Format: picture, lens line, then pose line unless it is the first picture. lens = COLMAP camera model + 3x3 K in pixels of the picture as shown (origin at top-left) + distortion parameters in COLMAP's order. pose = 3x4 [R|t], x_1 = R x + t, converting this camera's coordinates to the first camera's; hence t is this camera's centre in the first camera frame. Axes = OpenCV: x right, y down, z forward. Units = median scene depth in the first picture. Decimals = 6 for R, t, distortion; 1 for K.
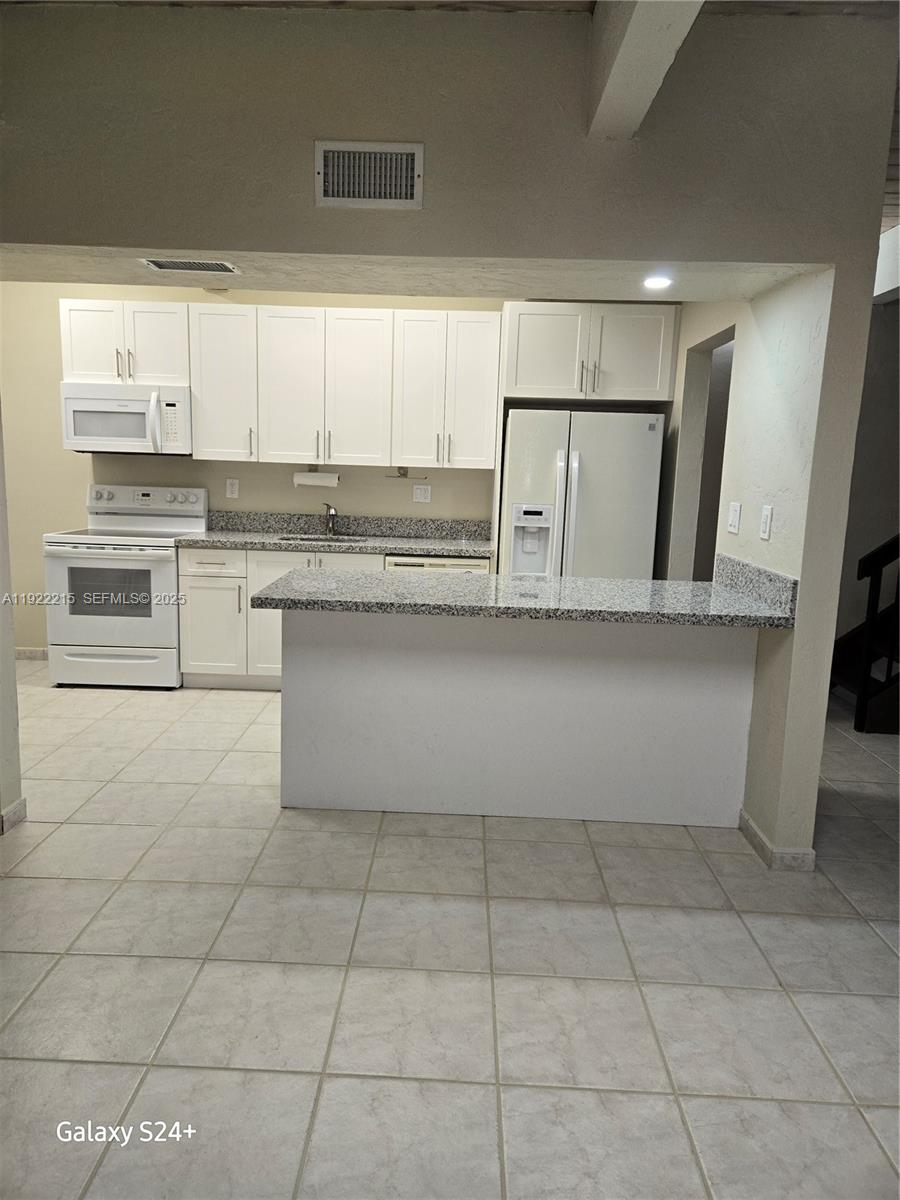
lens RADIAL K [[849.3, 0, 450.0], [0, 849.3, 600.0], [0, 0, 1]] dist [0.001709, 0.000108]
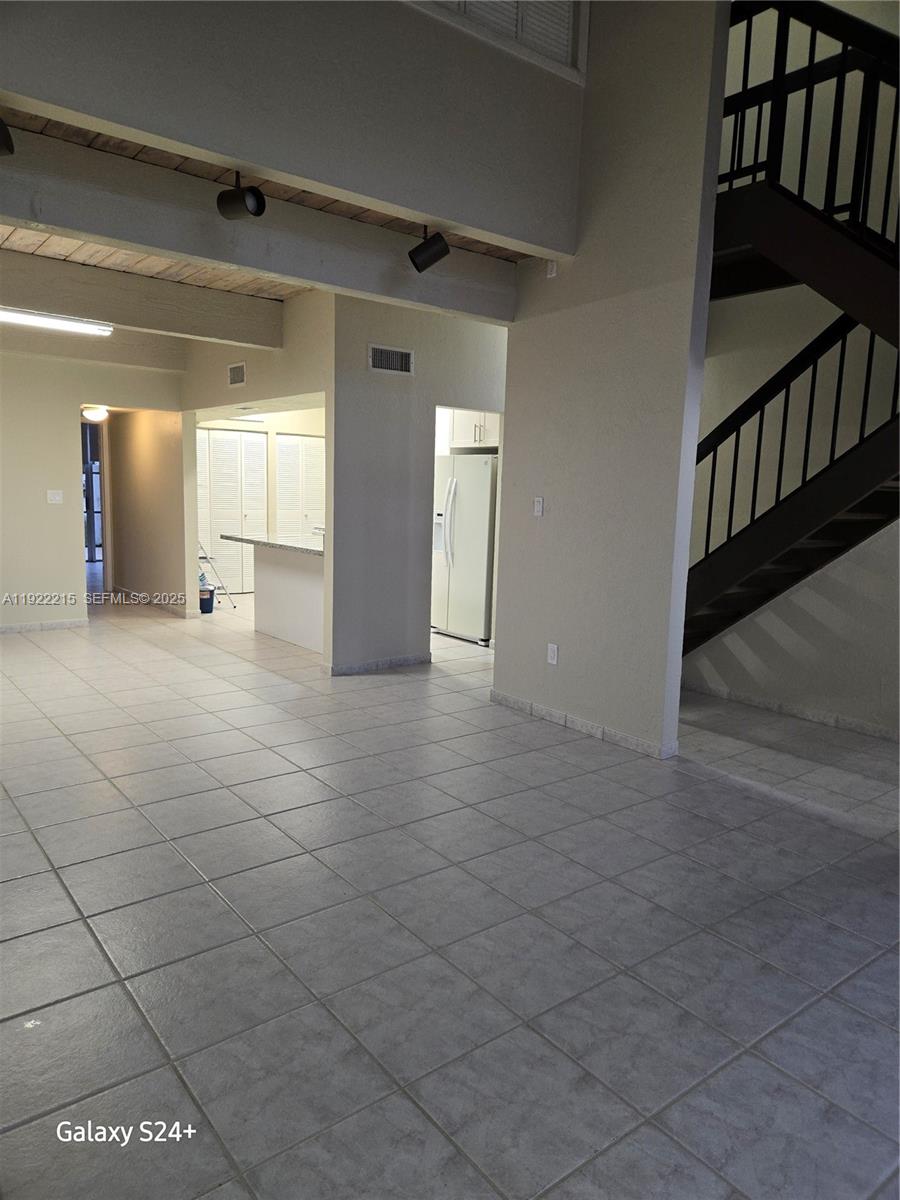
lens RADIAL K [[801.8, 0, 450.0], [0, 801.8, 600.0], [0, 0, 1]] dist [-0.002455, -0.001063]
pose [[0.645827, 0.094099, -0.757663, 1.858987], [-0.124805, 0.992039, 0.016825, 0.057732], [0.753214, 0.083694, 0.652430, -0.058718]]
